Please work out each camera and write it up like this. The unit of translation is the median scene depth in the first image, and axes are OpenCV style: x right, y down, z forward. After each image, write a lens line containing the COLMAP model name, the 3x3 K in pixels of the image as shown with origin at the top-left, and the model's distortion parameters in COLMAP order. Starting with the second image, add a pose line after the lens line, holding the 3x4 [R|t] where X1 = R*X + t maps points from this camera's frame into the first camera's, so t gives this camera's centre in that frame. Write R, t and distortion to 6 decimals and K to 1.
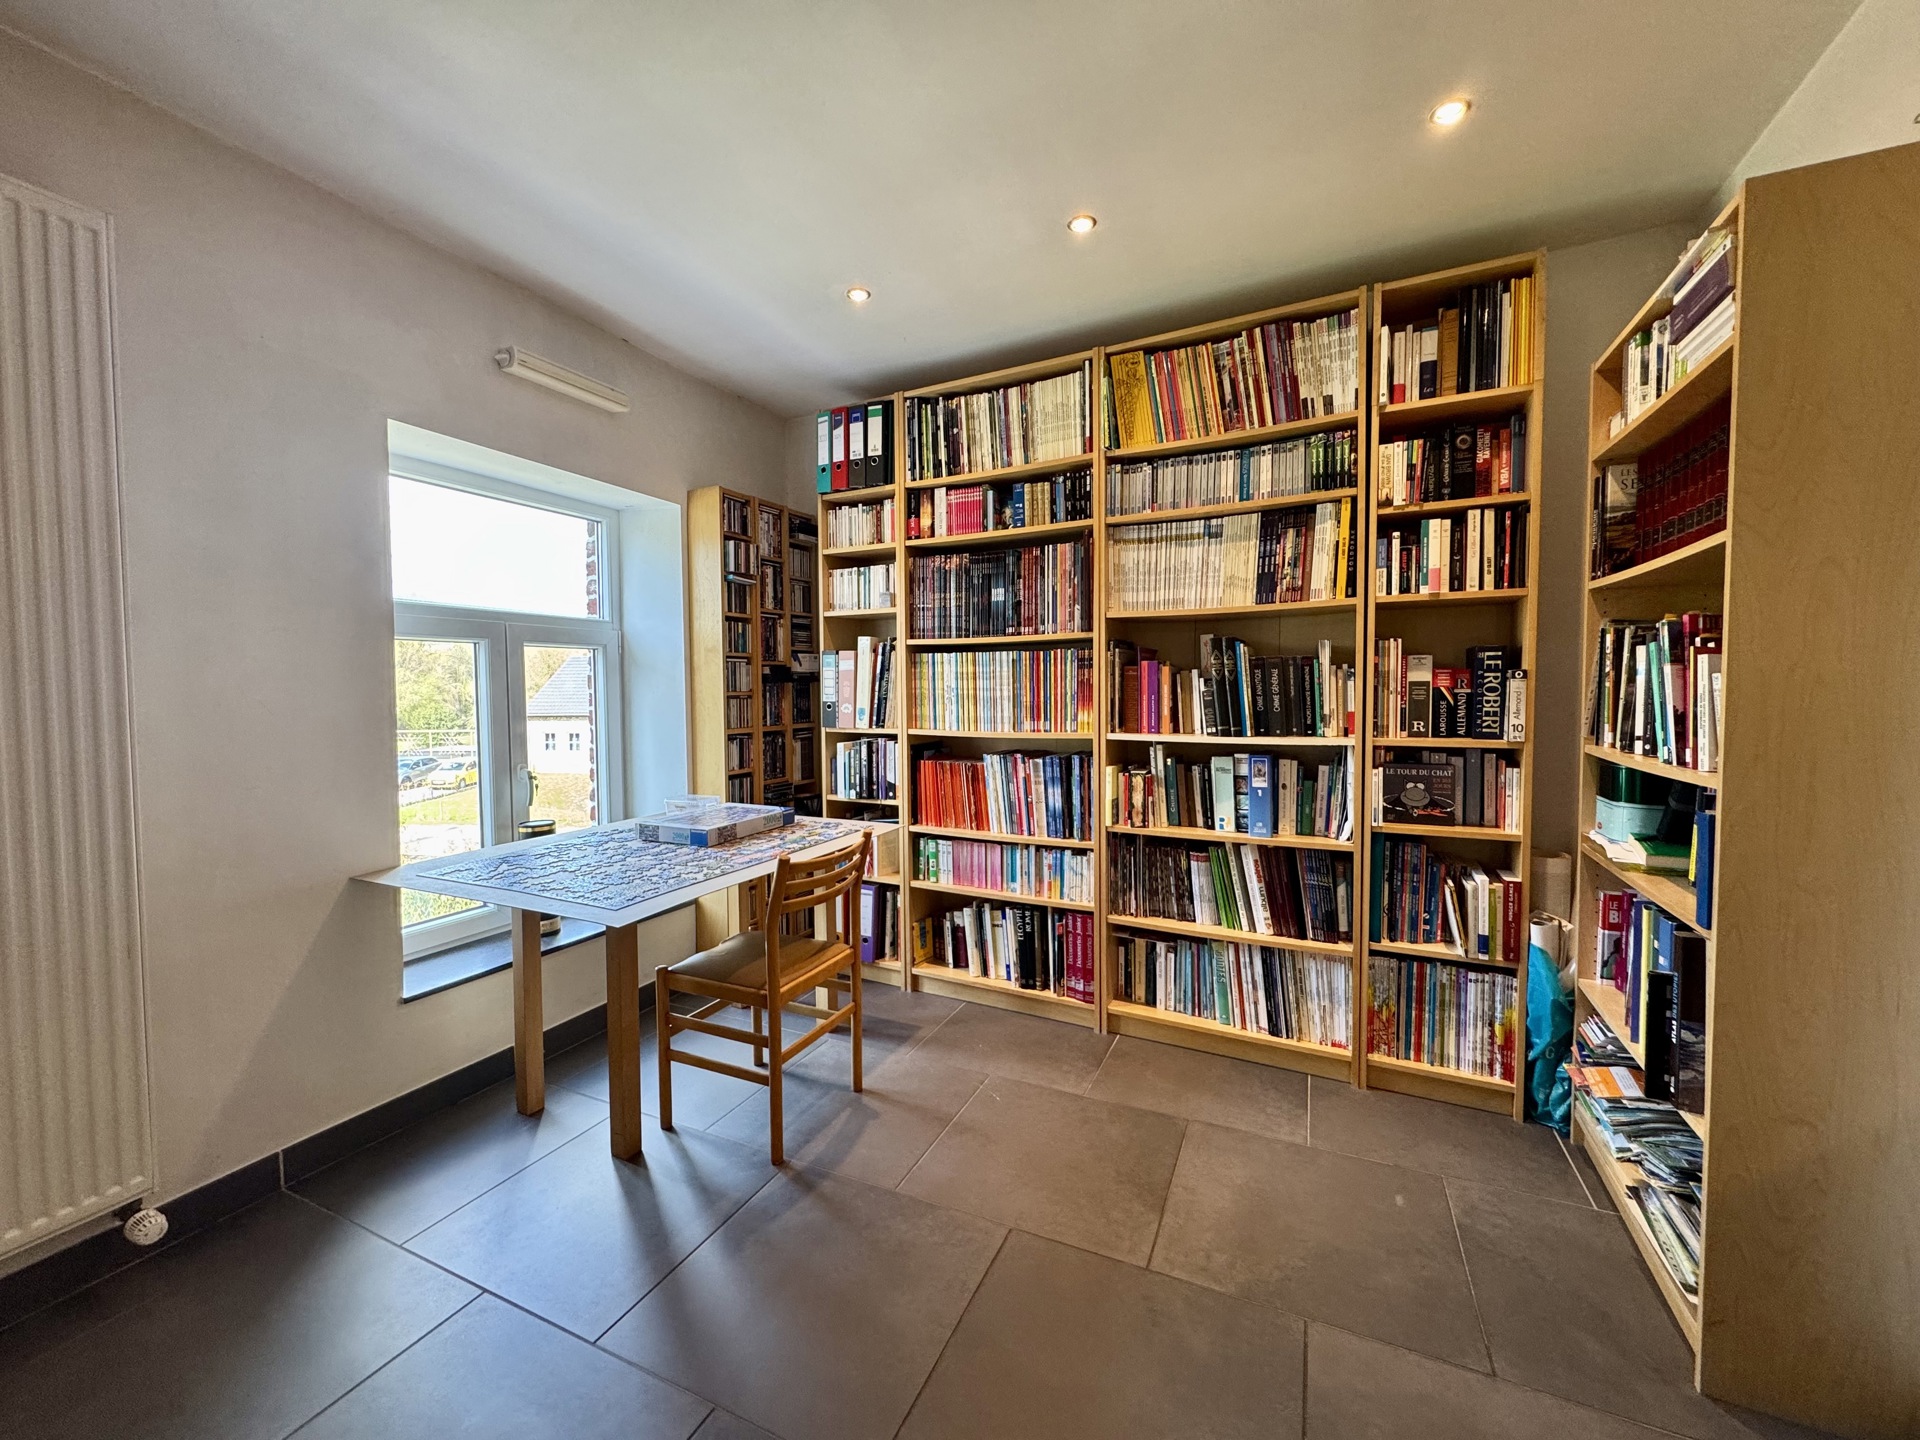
lens RADIAL K [[764.9, 0, 958.6], [0, 764.9, 720.4], [0, 0, 1]] dist [0.000378, -0.000069]
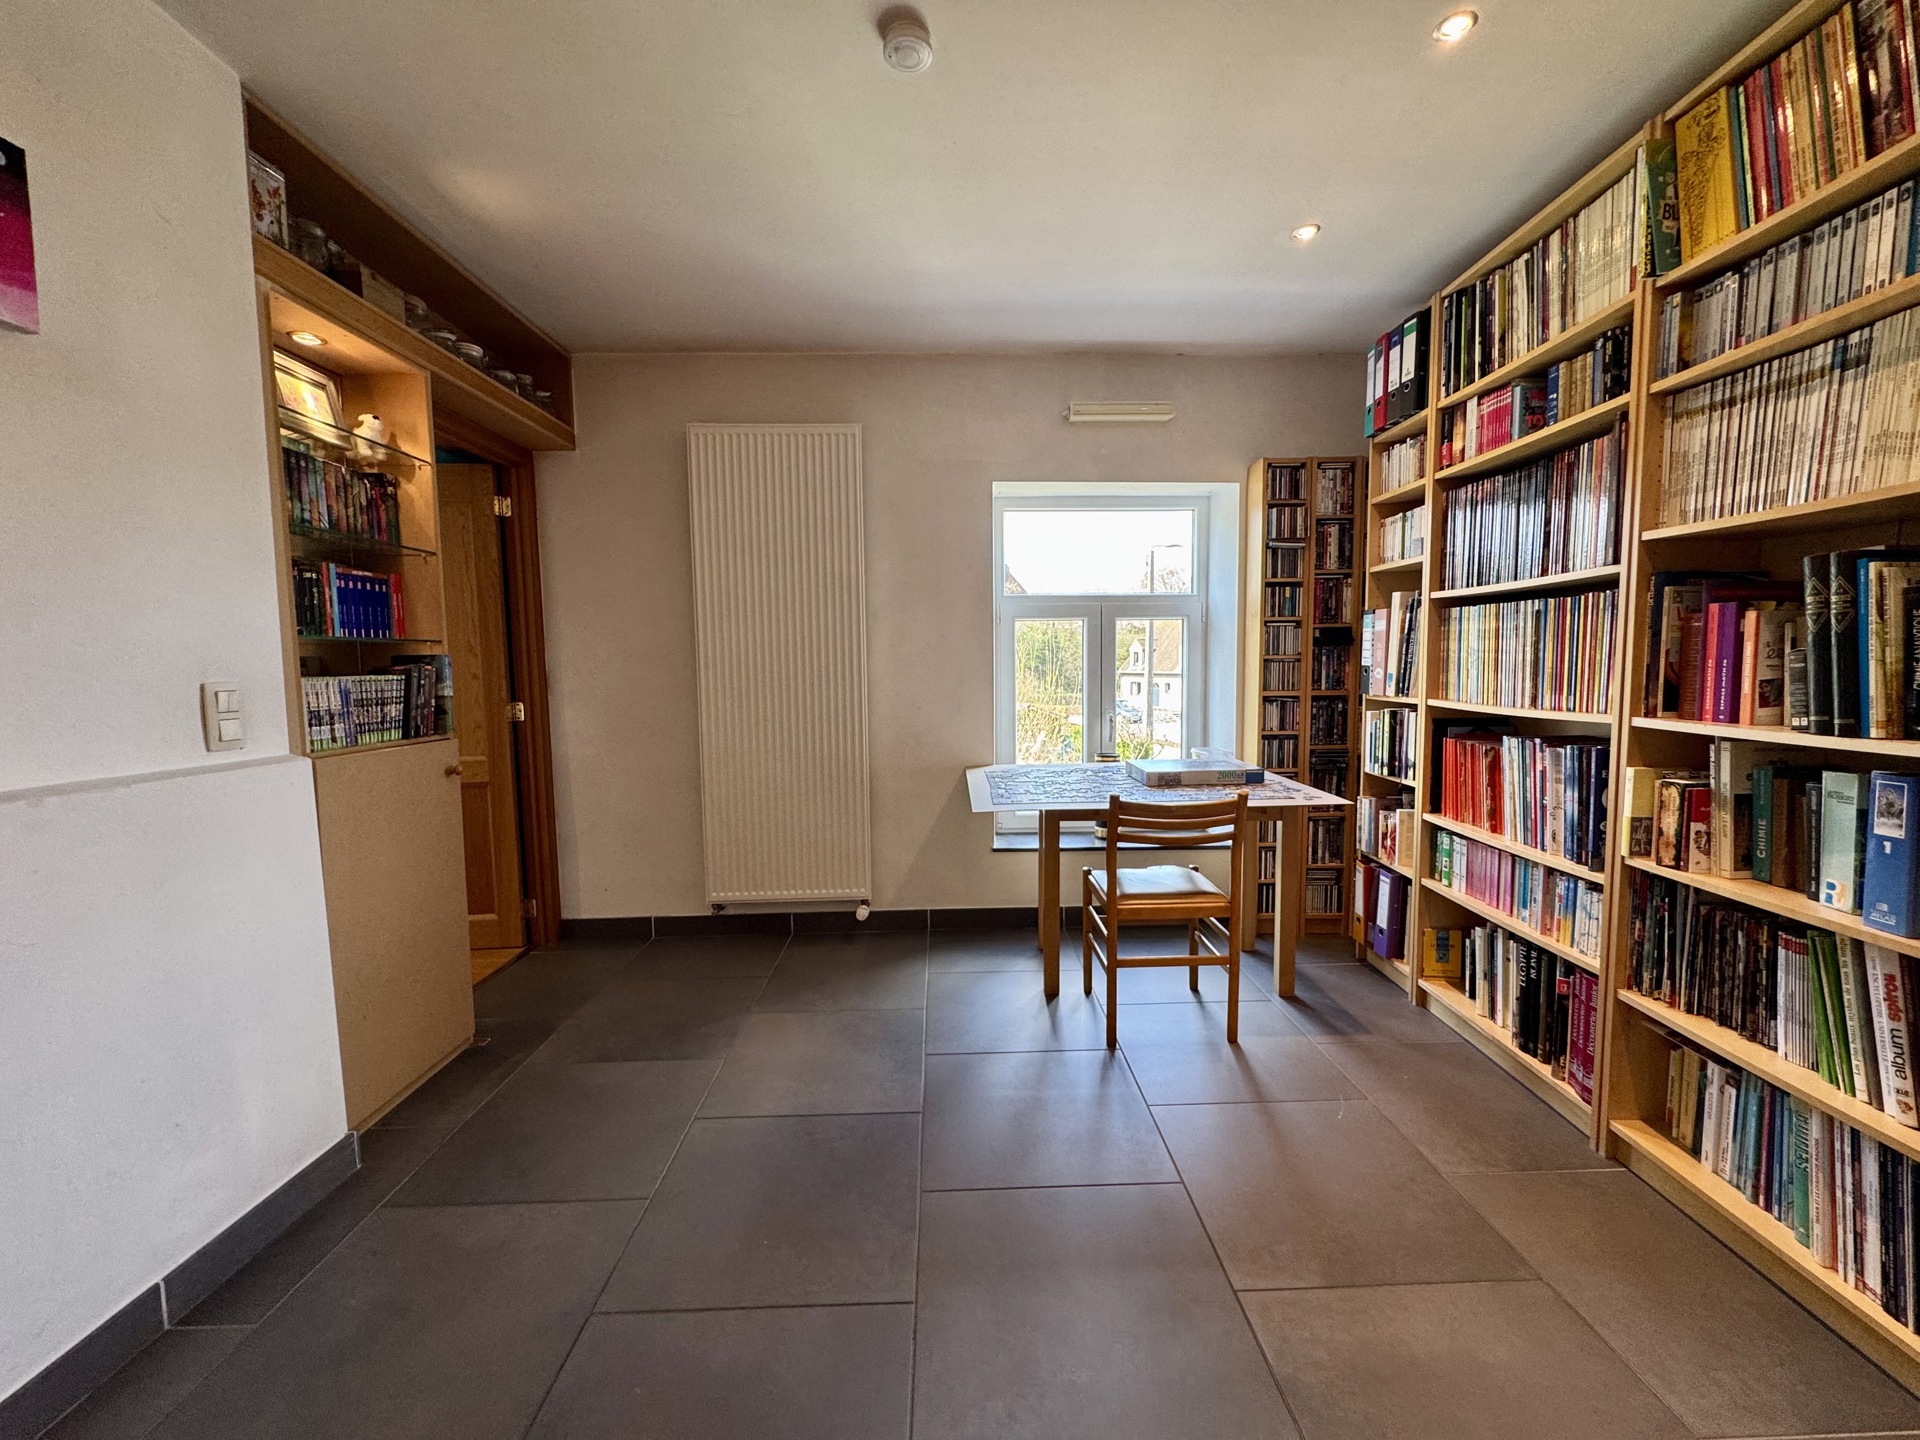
lens RADIAL K [[764.9, 0, 962.8], [0, 764.9, 718.8], [0, 0, 1]] dist [0.000378, -0.000069]
pose [[0.447531, 0.073300, -0.891259, 0.498436], [-0.034202, 0.997309, 0.064849, -0.004567], [0.893614, 0.001461, 0.448833, 0.176735]]
